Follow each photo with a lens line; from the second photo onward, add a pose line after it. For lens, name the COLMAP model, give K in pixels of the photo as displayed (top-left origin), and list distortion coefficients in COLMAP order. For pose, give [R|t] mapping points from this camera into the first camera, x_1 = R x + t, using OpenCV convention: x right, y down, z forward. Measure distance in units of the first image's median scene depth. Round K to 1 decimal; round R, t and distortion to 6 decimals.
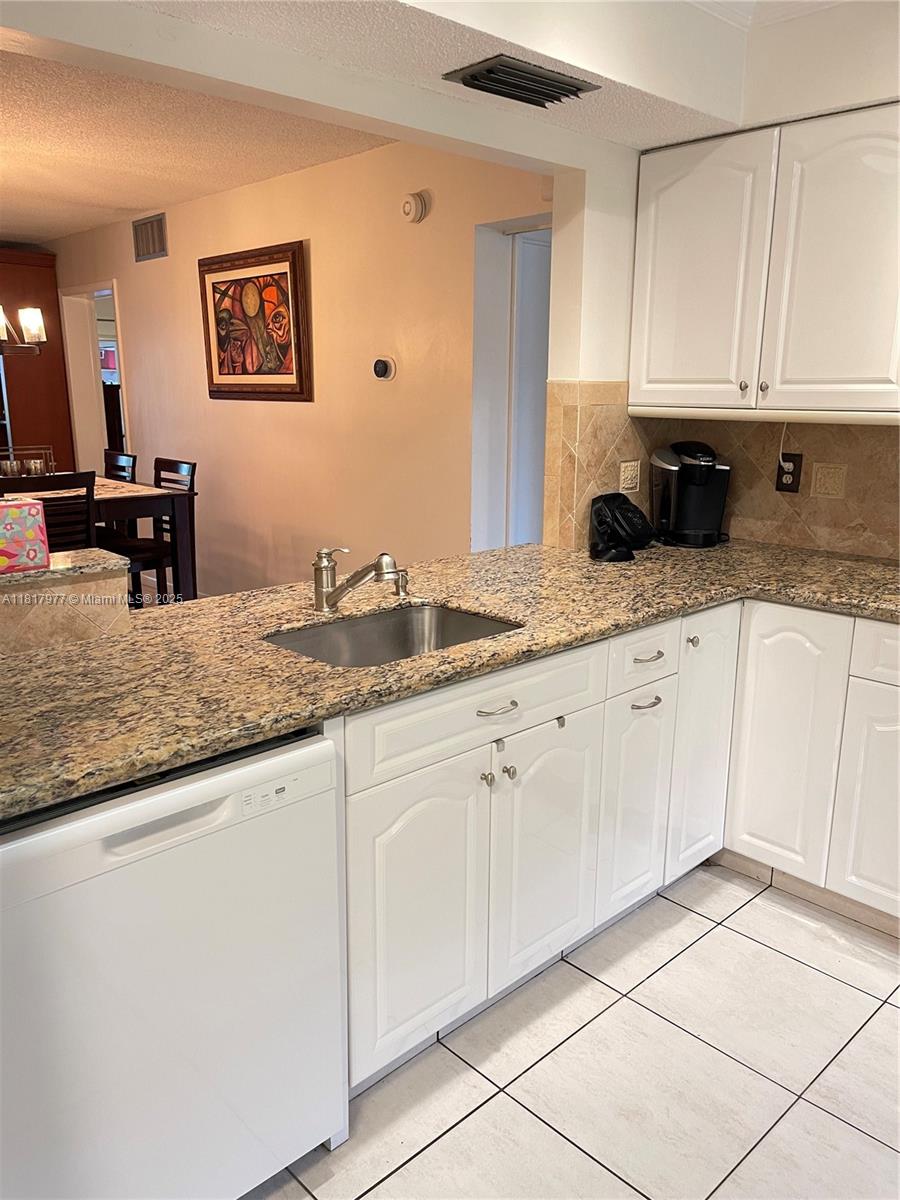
lens RADIAL K [[920.3, 0, 450.9], [0, 920.3, 599.6], [0, 0, 1]] dist [0.032798, -0.028685]
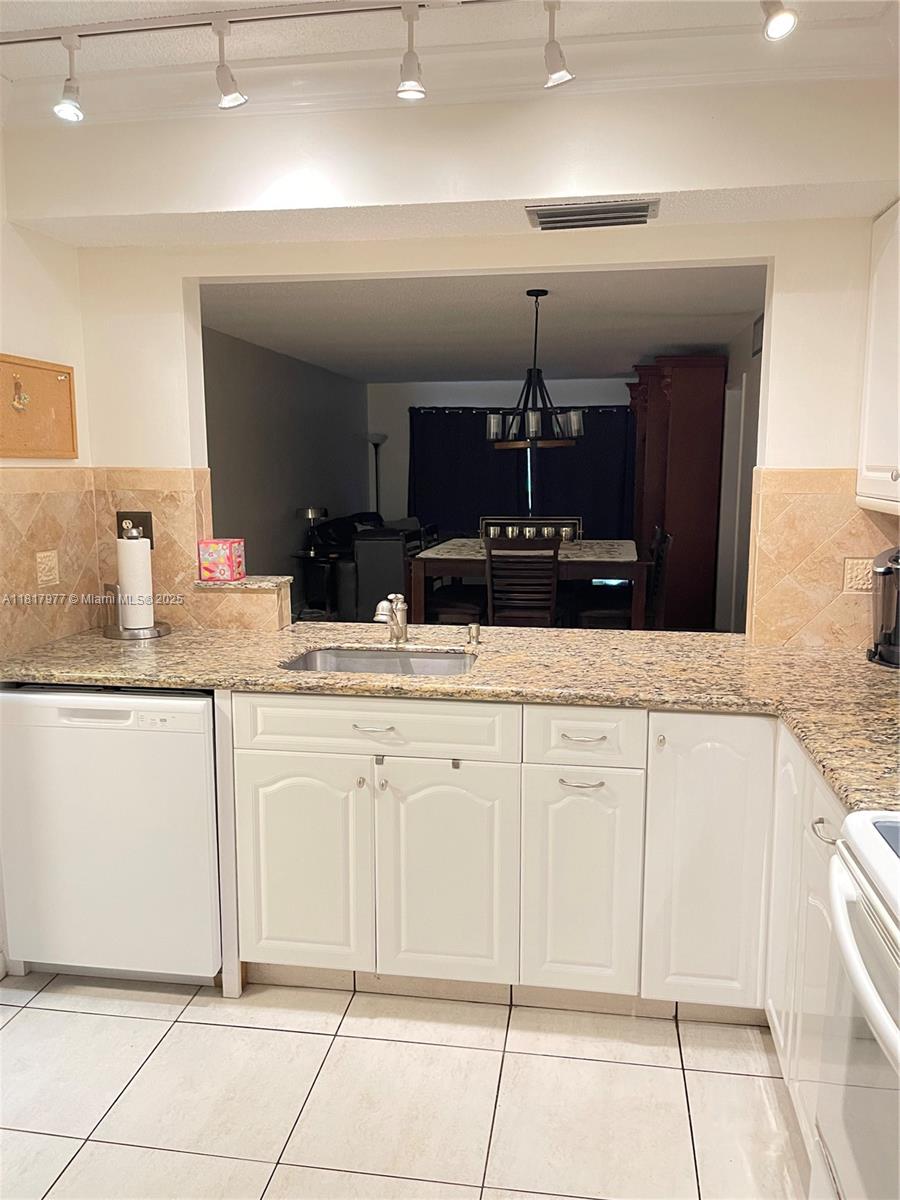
lens RADIAL K [[920.3, 0, 447.0], [0, 920.3, 598.4], [0, 0, 1]] dist [0.032798, -0.028685]
pose [[0.602746, 0.114191, -0.789720, 0.902965], [-0.178684, 0.983889, 0.005888, -0.067991], [0.777669, 0.137561, 0.613439, 0.236581]]
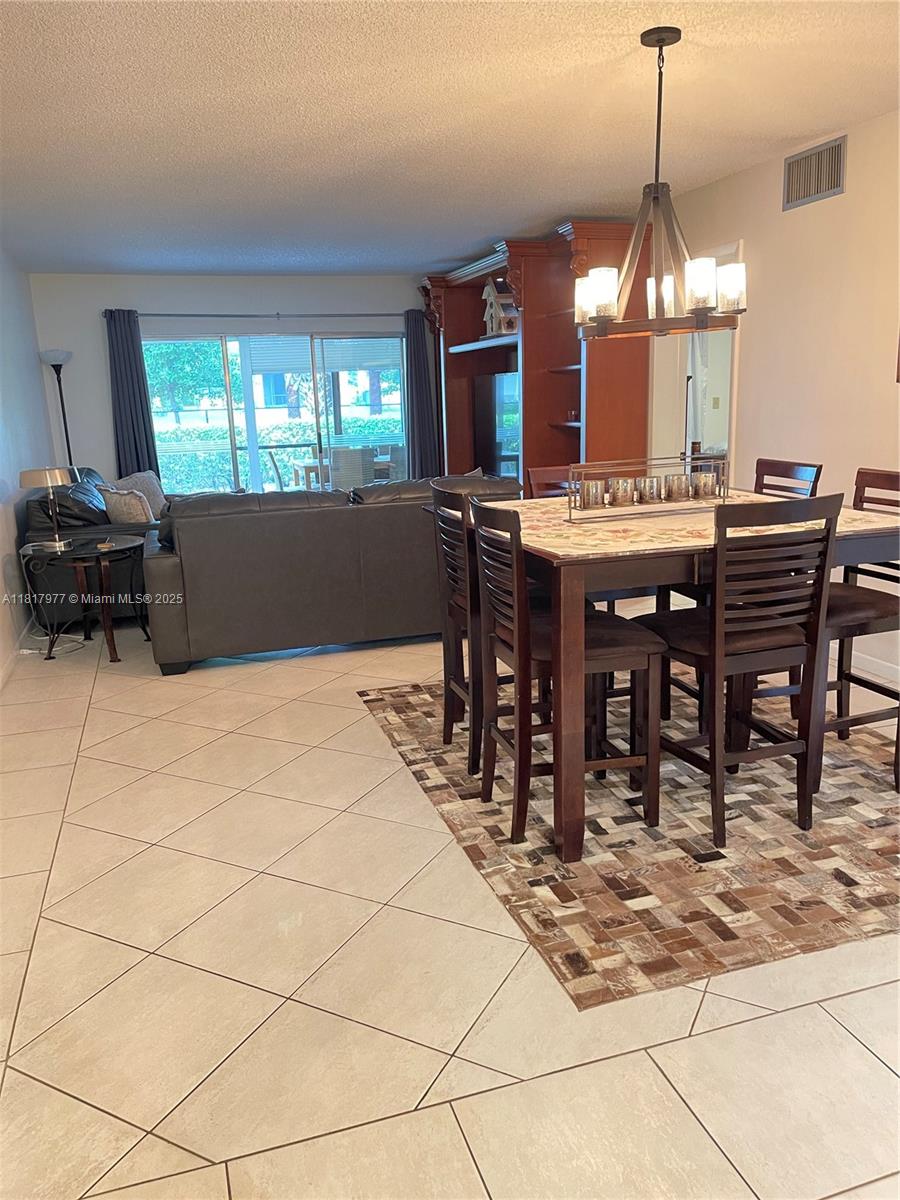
lens RADIAL K [[920.3, 0, 451.7], [0, 920.3, 602.3], [0, 0, 1]] dist [0.032798, -0.028685]
pose [[0.888778, 0.070351, -0.452908, -0.579067], [-0.062832, 0.997522, 0.031645, -0.111671], [0.454012, 0.000332, 0.890996, 0.472293]]
